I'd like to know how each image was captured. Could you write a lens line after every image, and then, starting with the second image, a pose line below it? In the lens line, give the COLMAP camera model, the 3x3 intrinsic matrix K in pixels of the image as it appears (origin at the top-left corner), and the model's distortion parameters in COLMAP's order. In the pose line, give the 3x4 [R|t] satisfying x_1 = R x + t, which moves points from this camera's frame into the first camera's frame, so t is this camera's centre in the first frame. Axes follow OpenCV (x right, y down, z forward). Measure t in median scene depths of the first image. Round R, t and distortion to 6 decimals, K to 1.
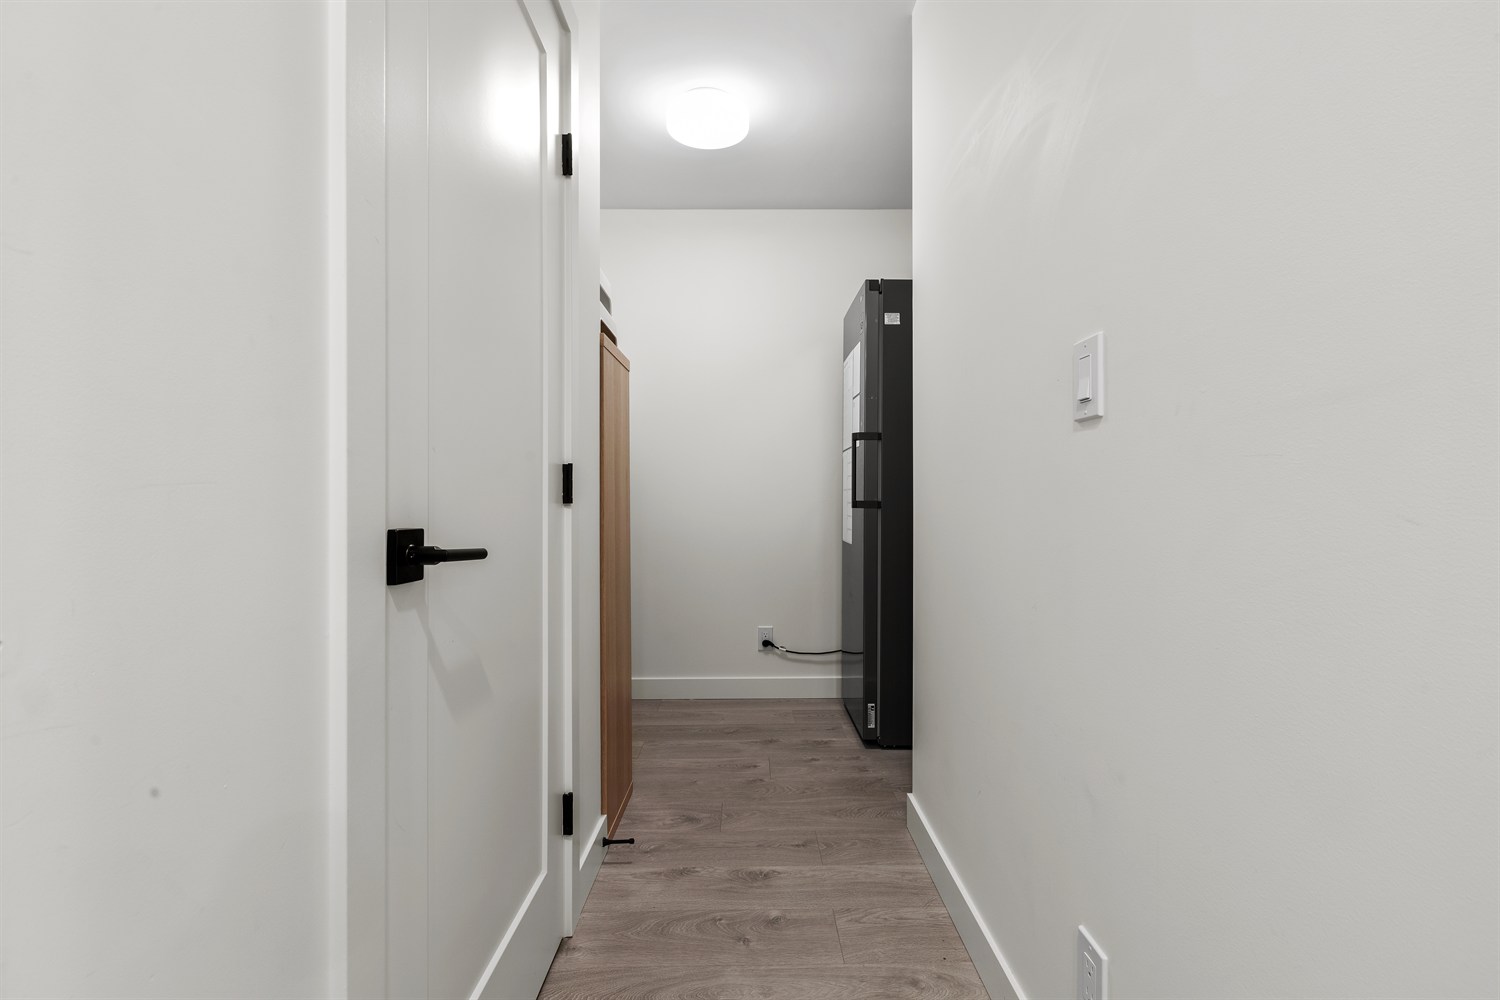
lens RADIAL K [[677.0, 0, 749.6], [0, 677.0, 500.4], [0, 0, 1]] dist [0.002606, -0.001301]
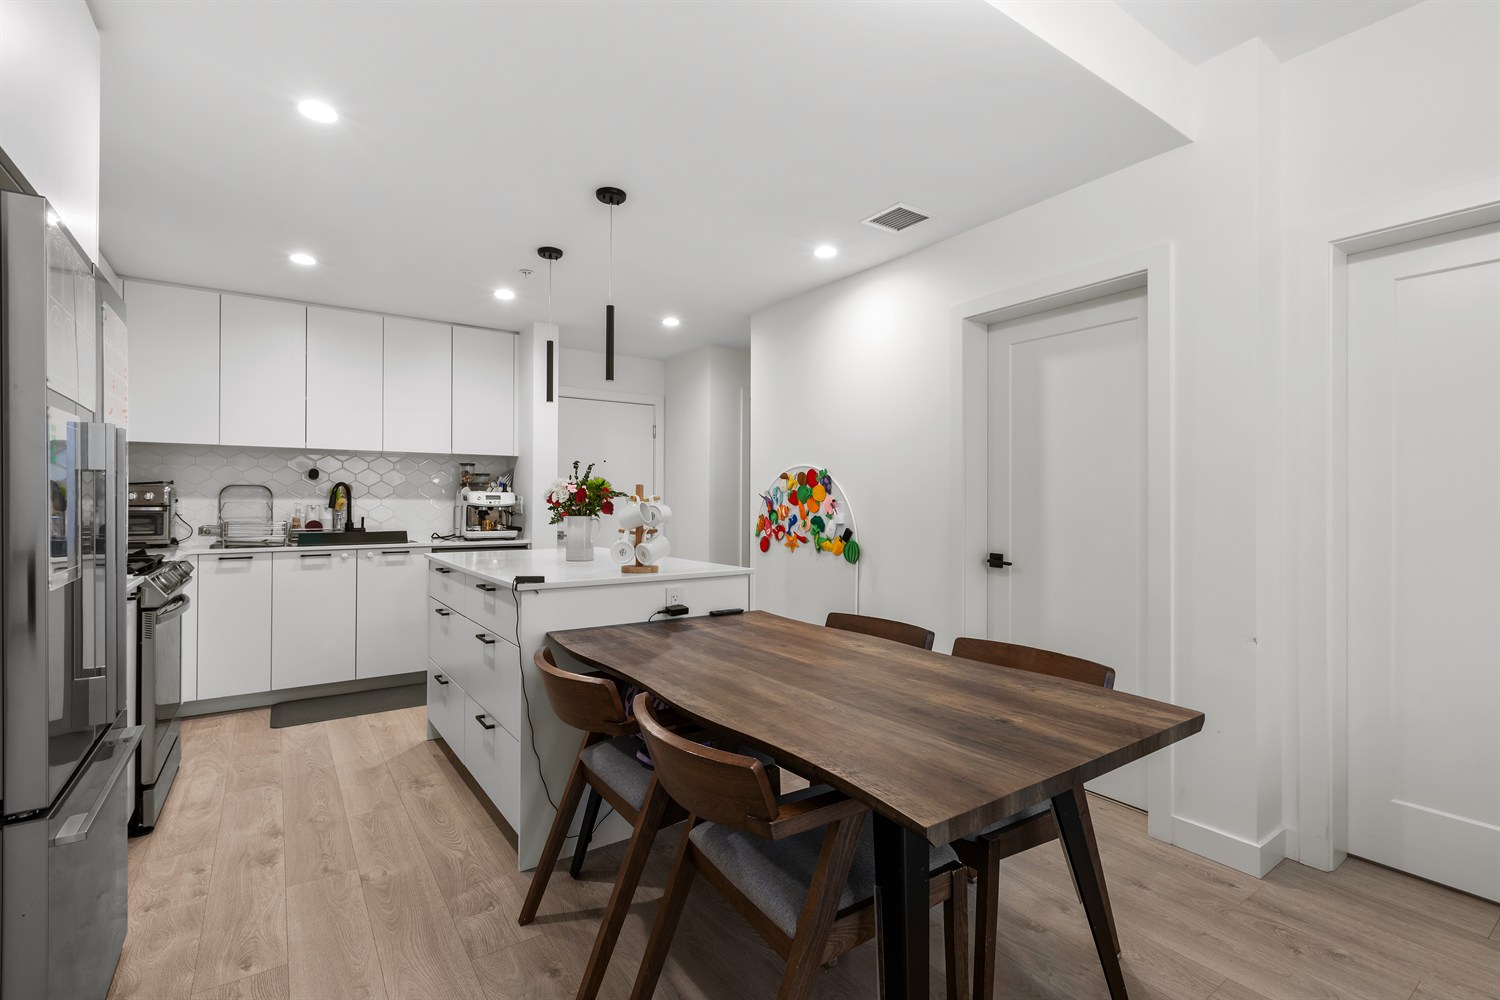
lens RADIAL K [[677.0, 0, 753.4], [0, 677.0, 495.6], [0, 0, 1]] dist [0.002606, -0.001301]
pose [[0.576425, -0.000941, -0.817149, 1.717009], [-0.004957, 0.999977, -0.004648, -0.092384], [0.817135, 0.006730, 0.576407, 1.040617]]
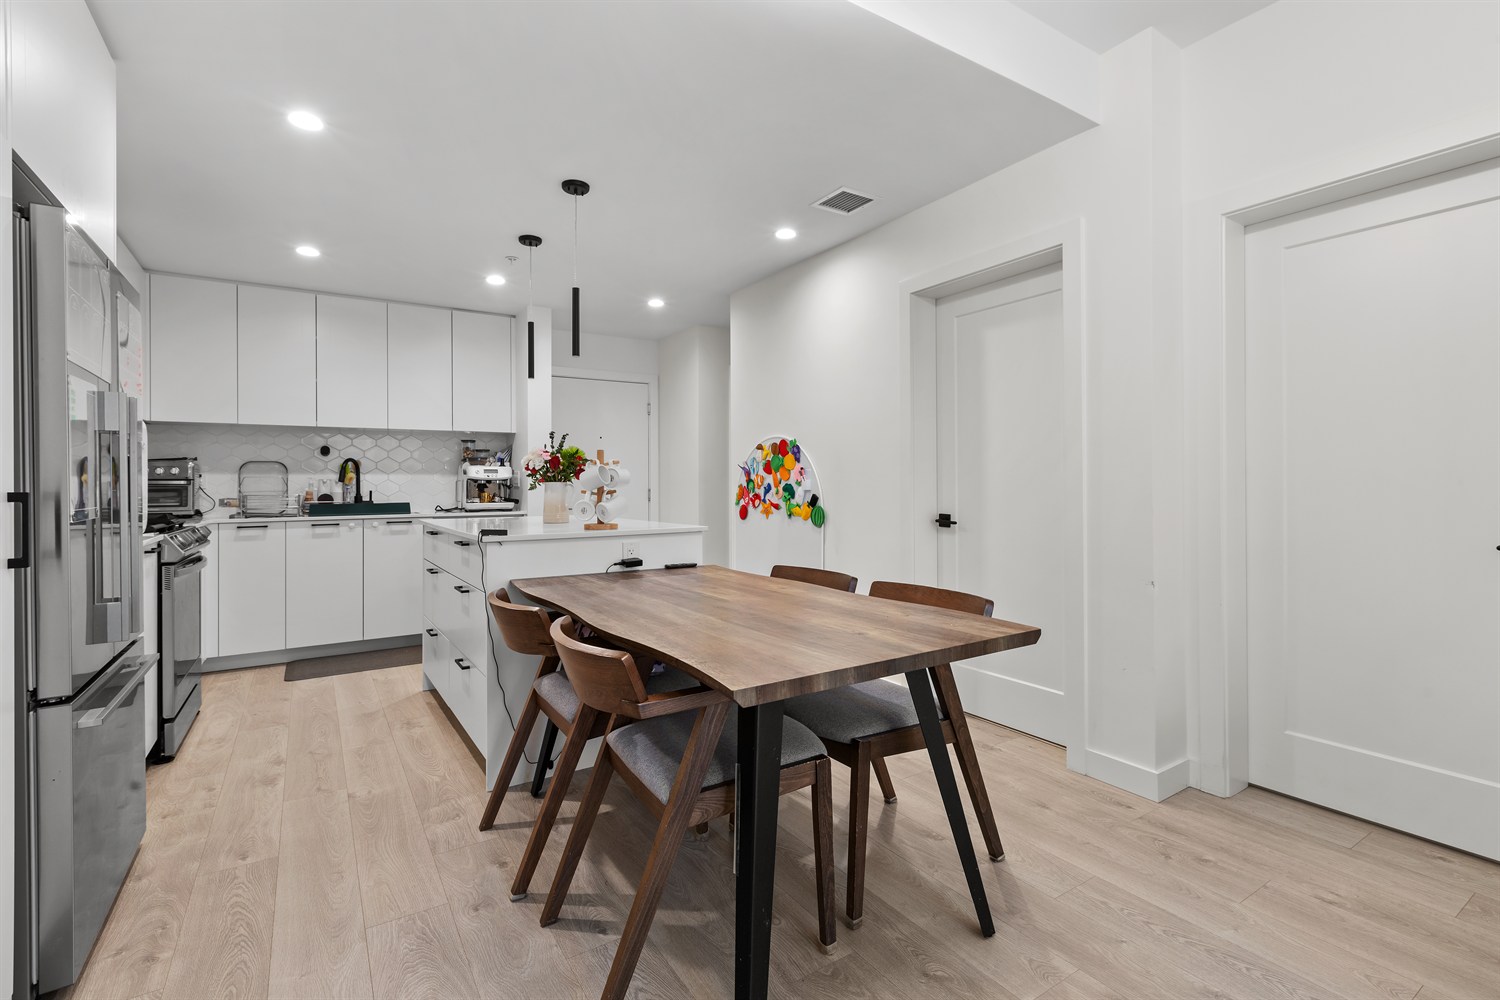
lens RADIAL K [[677.0, 0, 752.0], [0, 677.0, 478.6], [0, 0, 1]] dist [0.002606, -0.001301]
pose [[0.547129, -0.005559, -0.837030, 1.872176], [0.004585, 0.999983, -0.003645, -0.057349], [0.837035, -0.001844, 0.547146, 1.088156]]
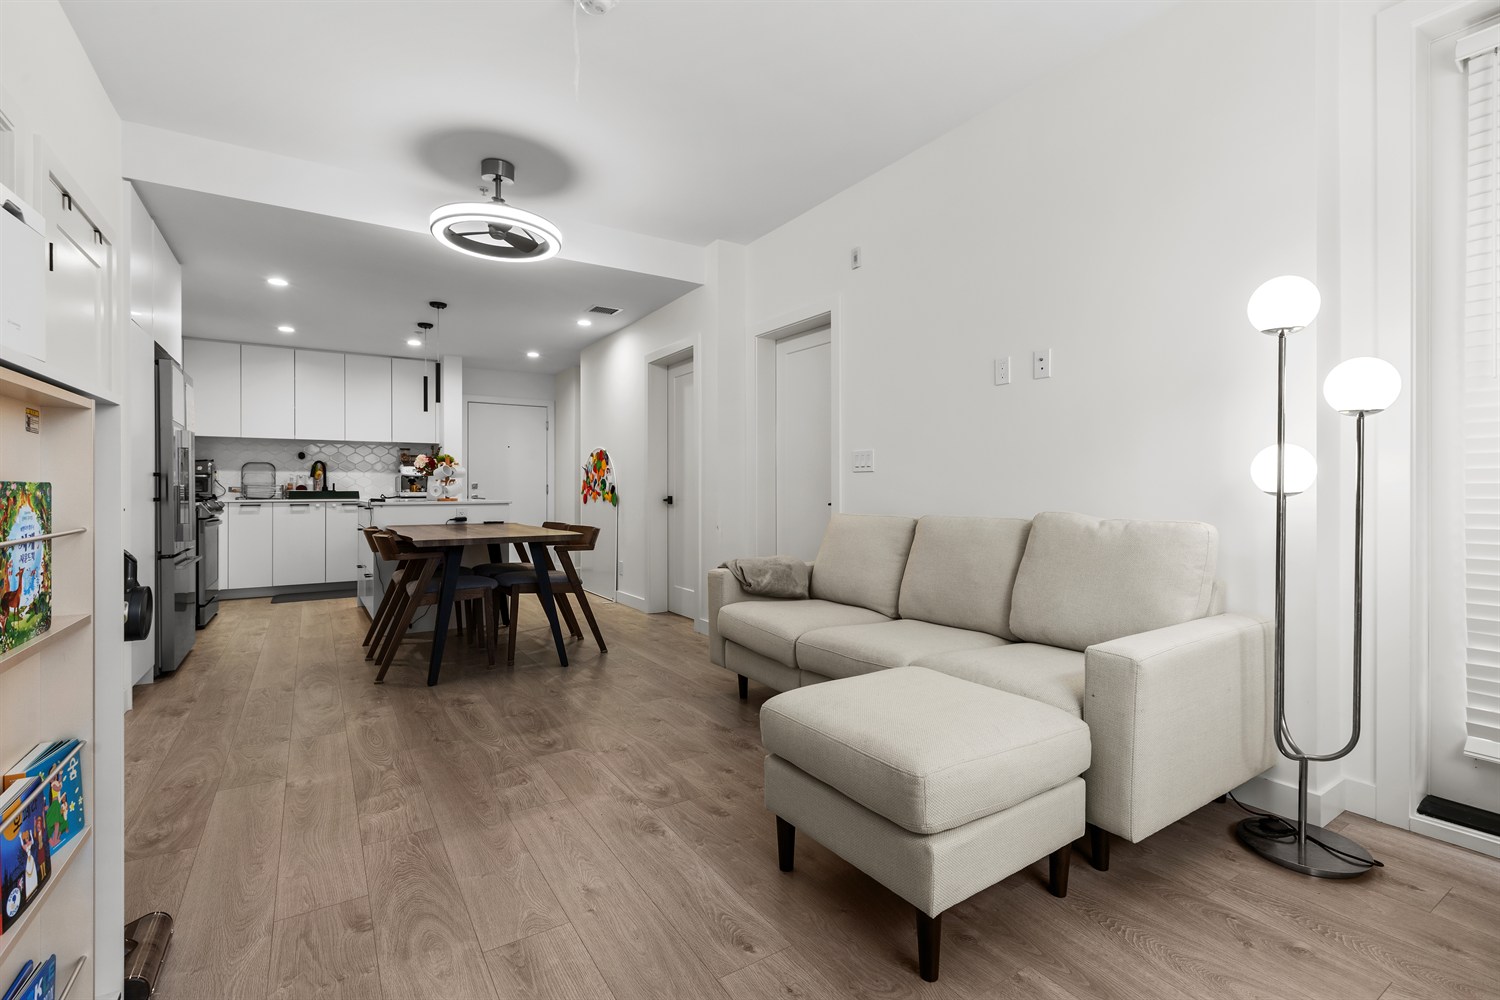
lens RADIAL K [[677.0, 0, 762.2], [0, 677.0, 485.6], [0, 0, 1]] dist [0.002606, -0.001301]
pose [[0.553084, -0.000730, -0.833125, 3.062074], [-0.000459, 0.999999, -0.001181, -0.020057], [0.833126, 0.001035, 0.553083, 1.169807]]
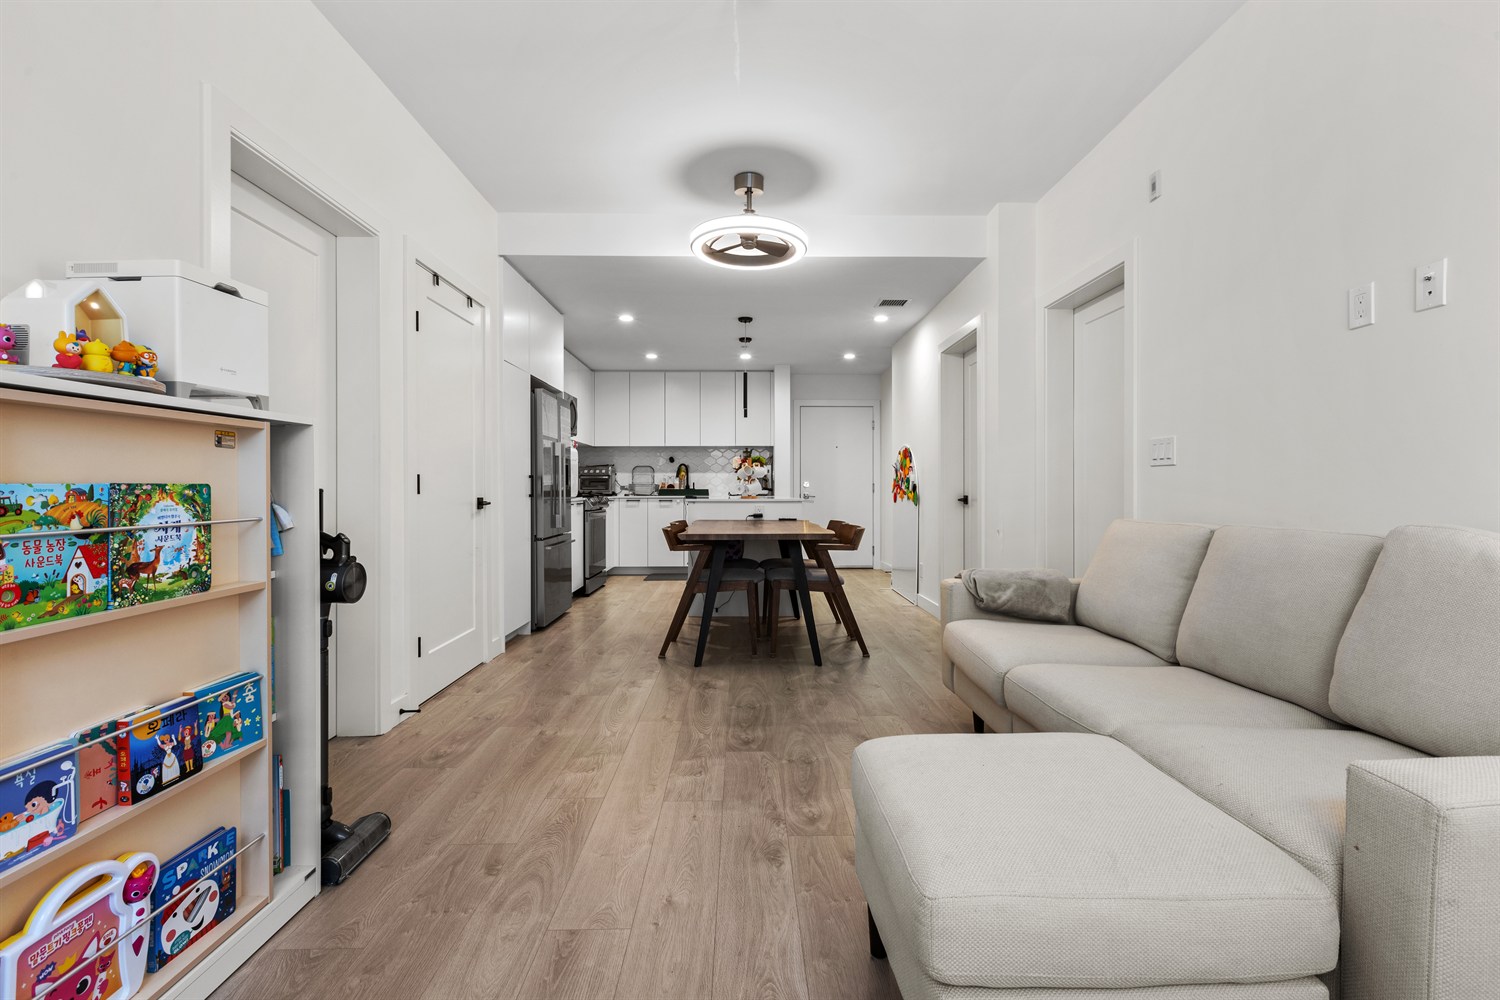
lens RADIAL K [[677.0, 0, 759.4], [0, 677.0, 487.7], [0, 0, 1]] dist [0.002606, -0.001301]
pose [[0.030206, 0.004164, -0.999535, 3.058951], [0.002049, 0.999989, 0.004228, -0.020672], [0.999542, -0.002176, 0.030197, 1.490716]]
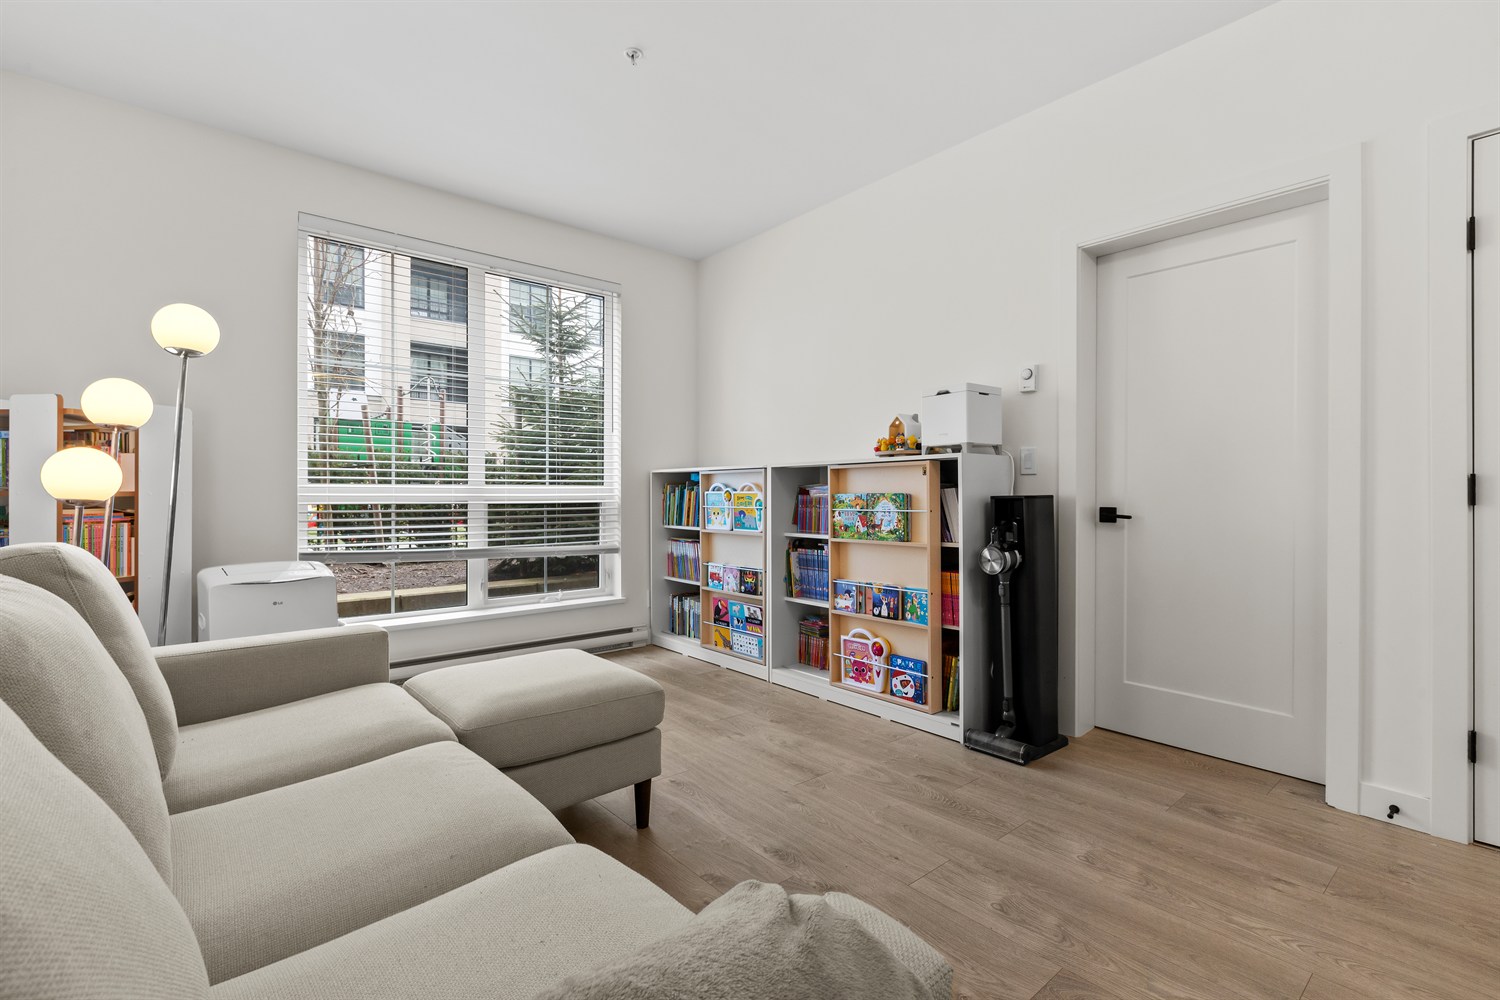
lens RADIAL K [[677.0, 0, 749.7], [0, 677.0, 498.7], [0, 0, 1]] dist [0.002606, -0.001301]
pose [[-0.646310, 0.000596, 0.763075, 1.666476], [0.002729, 0.999995, 0.001531, -0.015045], [-0.763070, 0.003072, -0.646308, 2.084822]]
